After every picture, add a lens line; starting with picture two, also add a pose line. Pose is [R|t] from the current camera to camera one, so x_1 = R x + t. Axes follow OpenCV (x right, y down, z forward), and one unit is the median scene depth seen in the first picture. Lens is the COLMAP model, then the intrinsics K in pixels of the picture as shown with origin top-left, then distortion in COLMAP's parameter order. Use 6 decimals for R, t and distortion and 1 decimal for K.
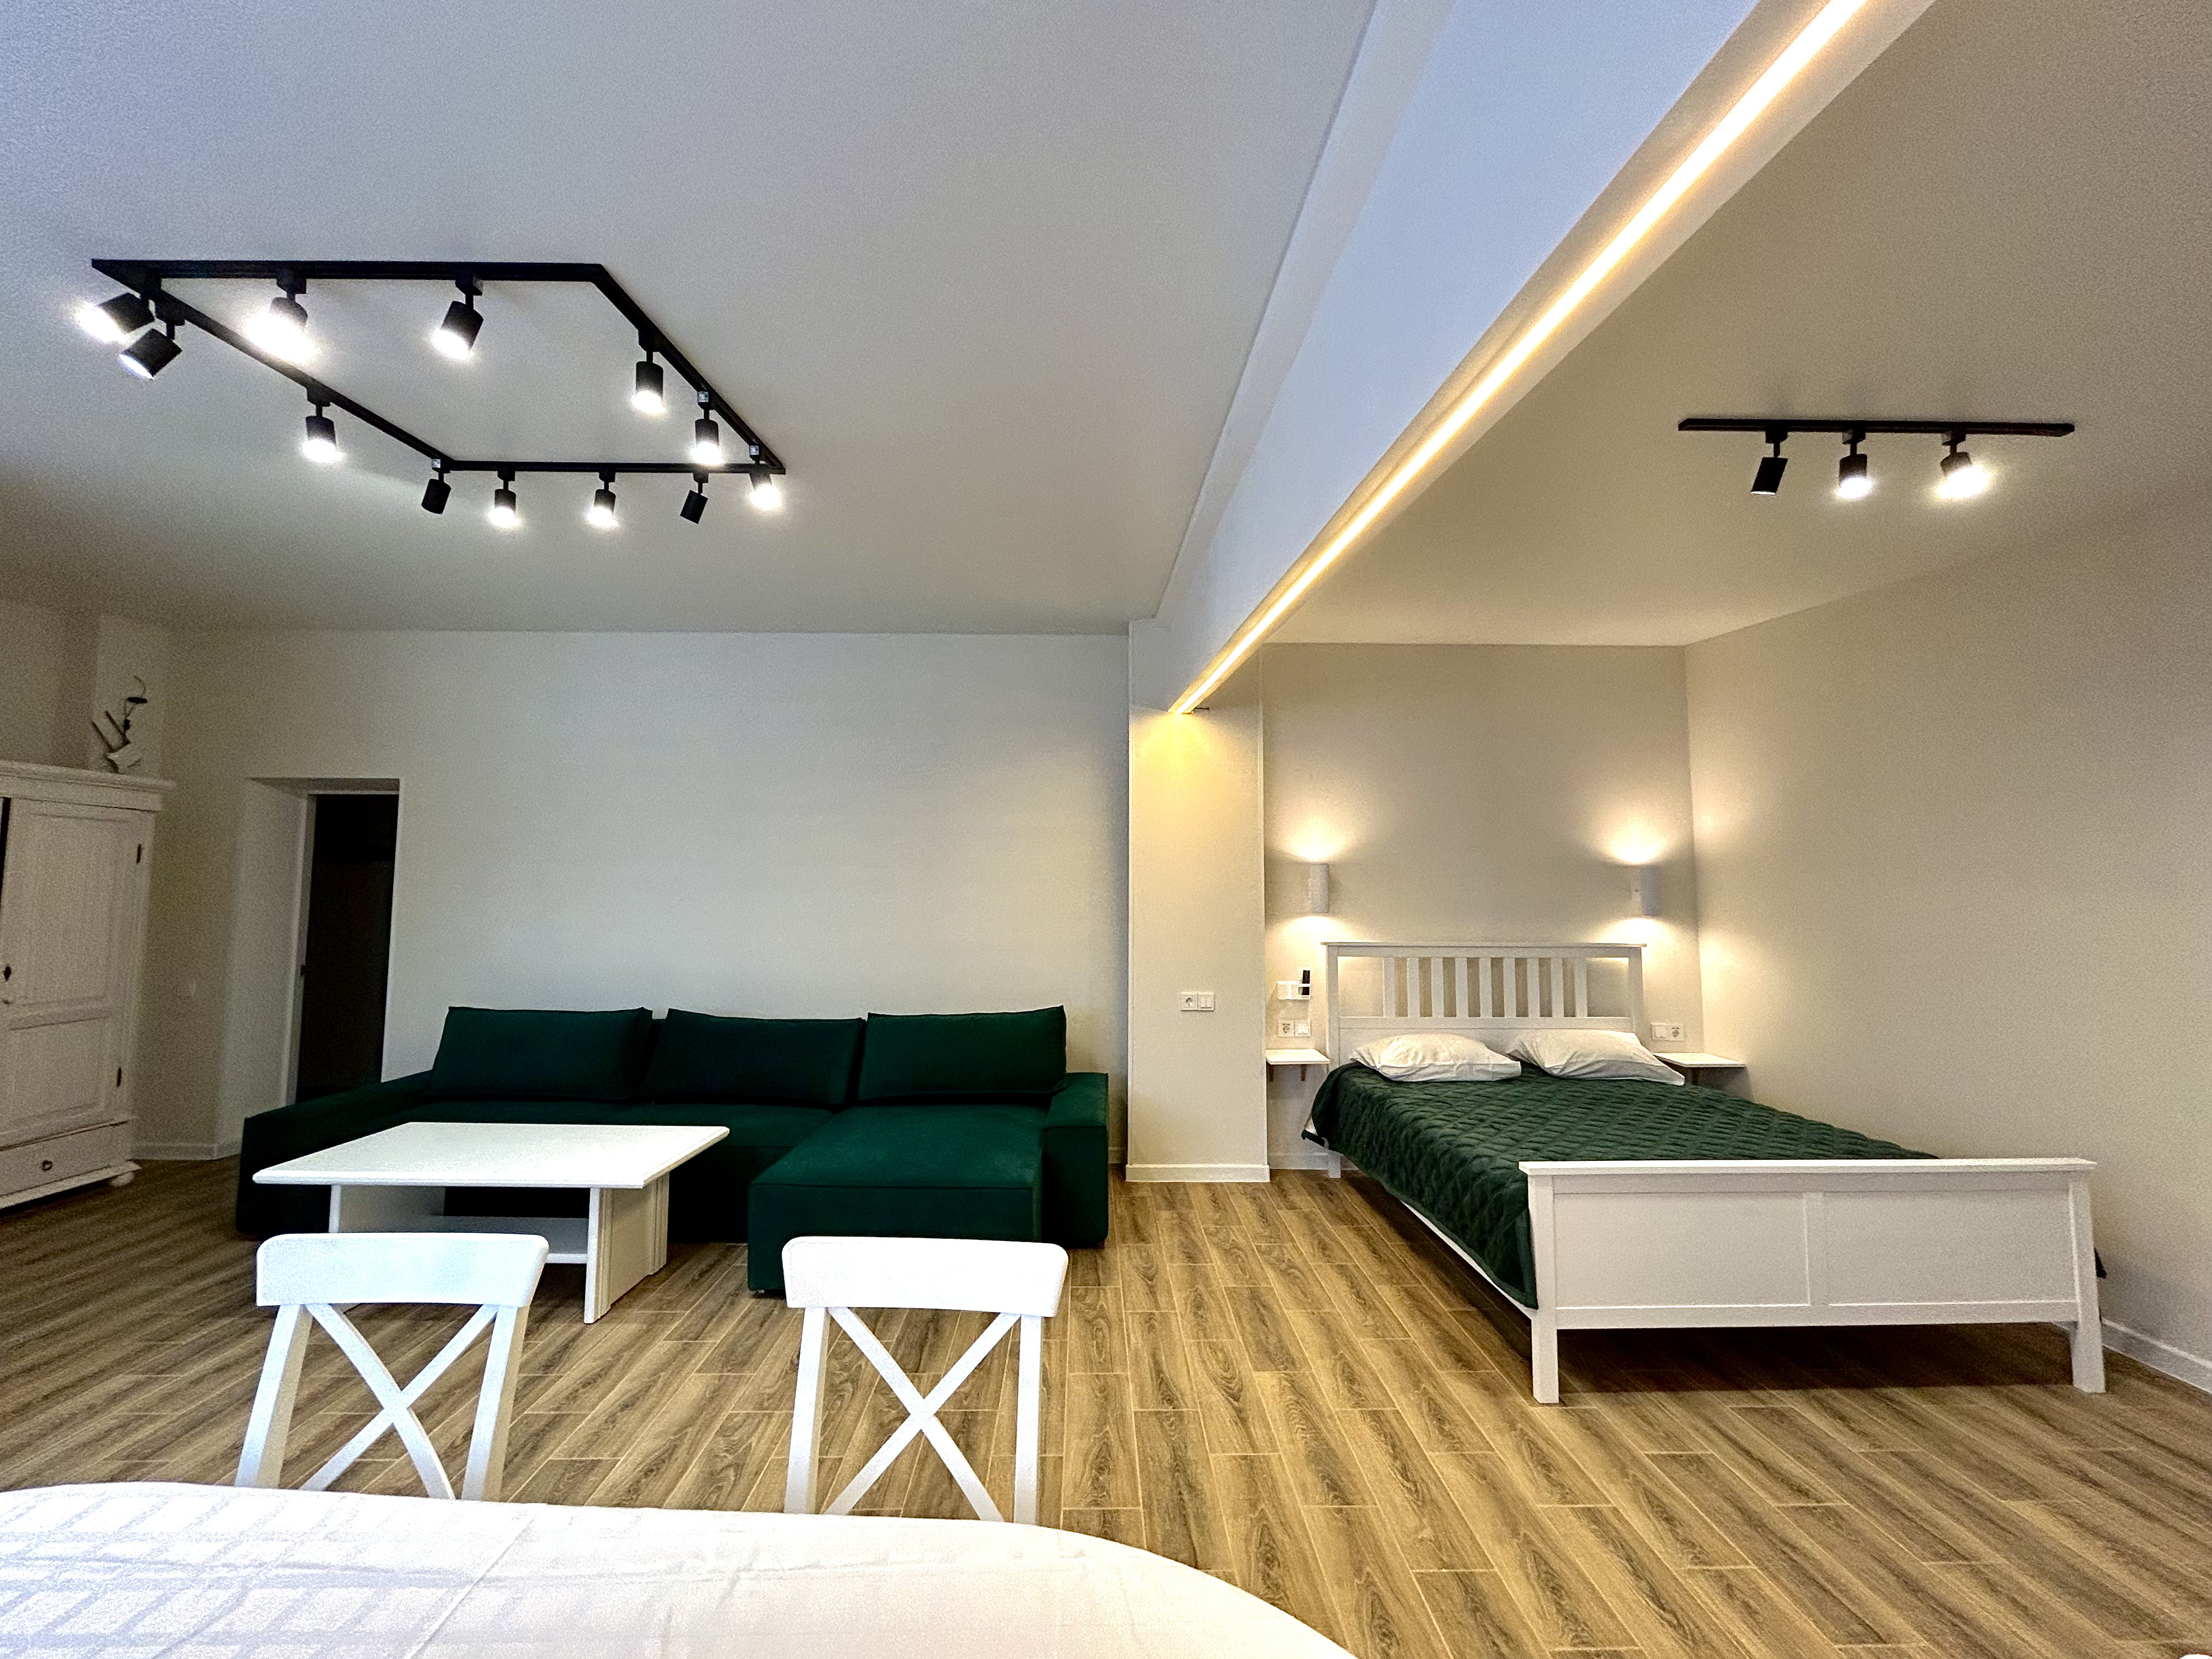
lens RADIAL K [[900.2, 0, 1101.8], [0, 900.2, 828.5], [0, 0, 1]] dist [-0.001028, 0.000264]
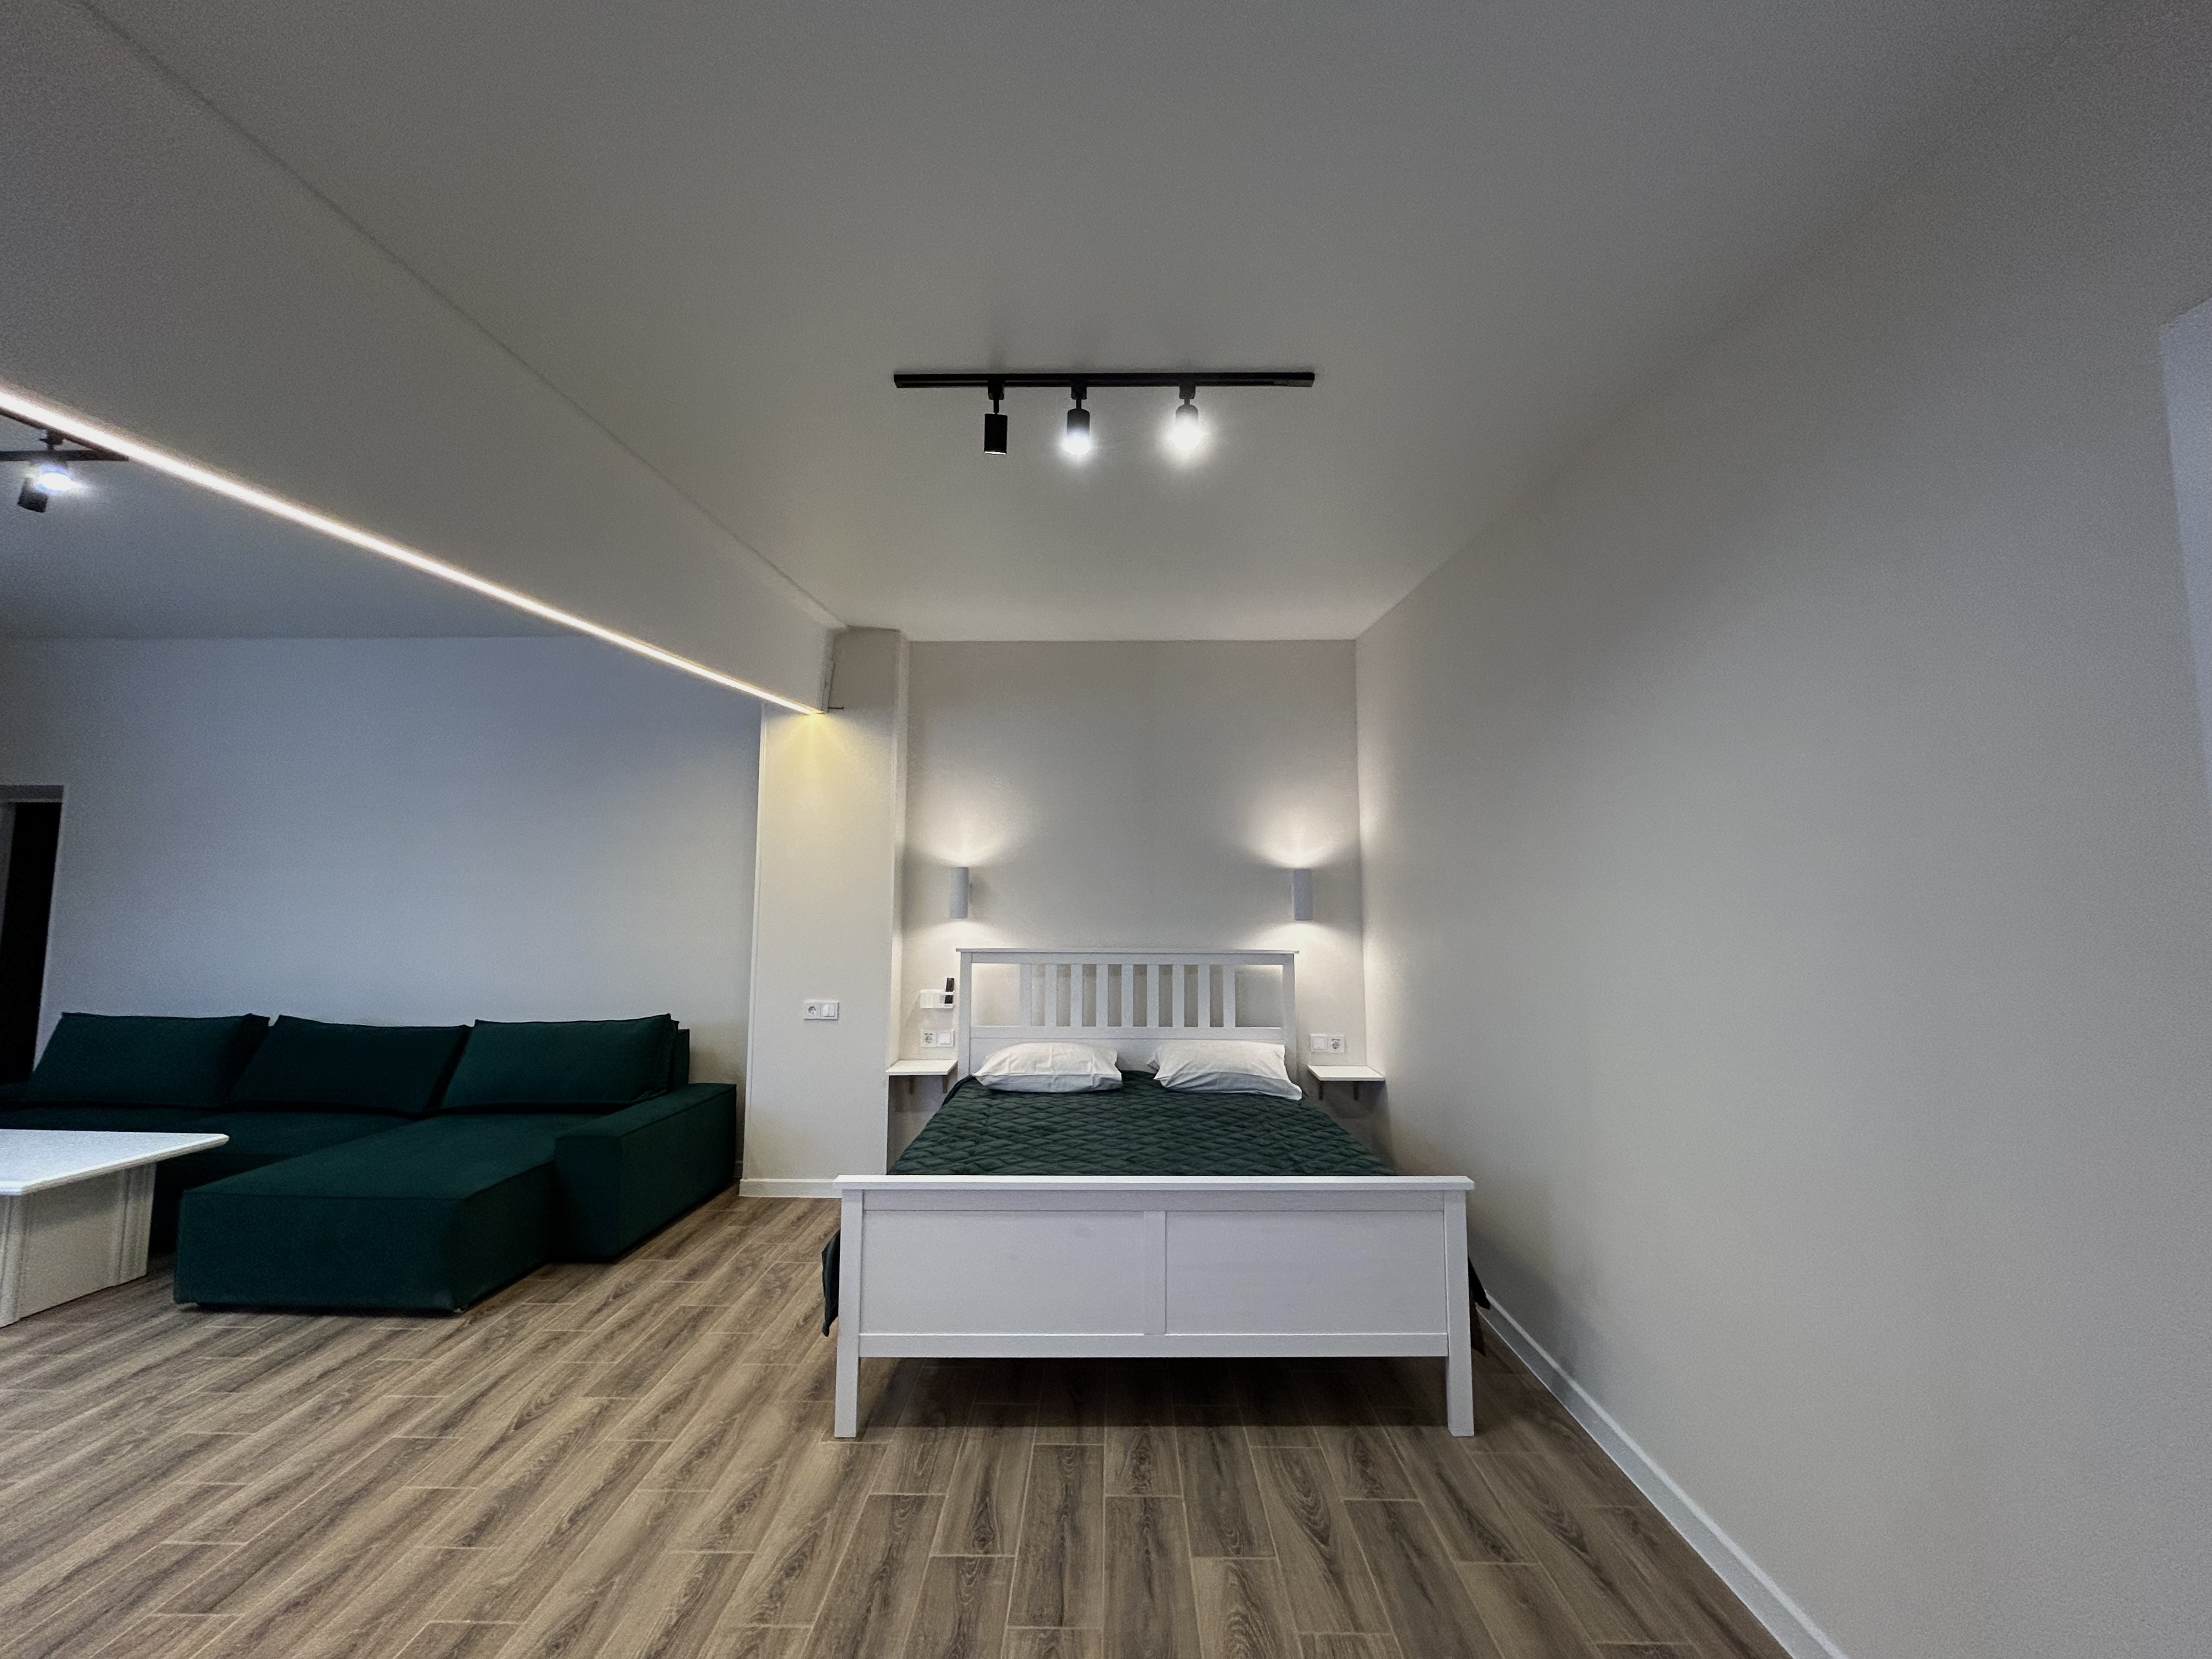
lens RADIAL K [[897.5, 0, 1101.0], [0, 897.5, 828.4], [0, 0, 1]] dist [0.000295, -0.000273]
pose [[0.999484, -0.004470, -0.031812, 0.477326], [0.003840, 0.999796, -0.019846, 0.019201], [0.031894, 0.019714, 0.999297, 0.043927]]
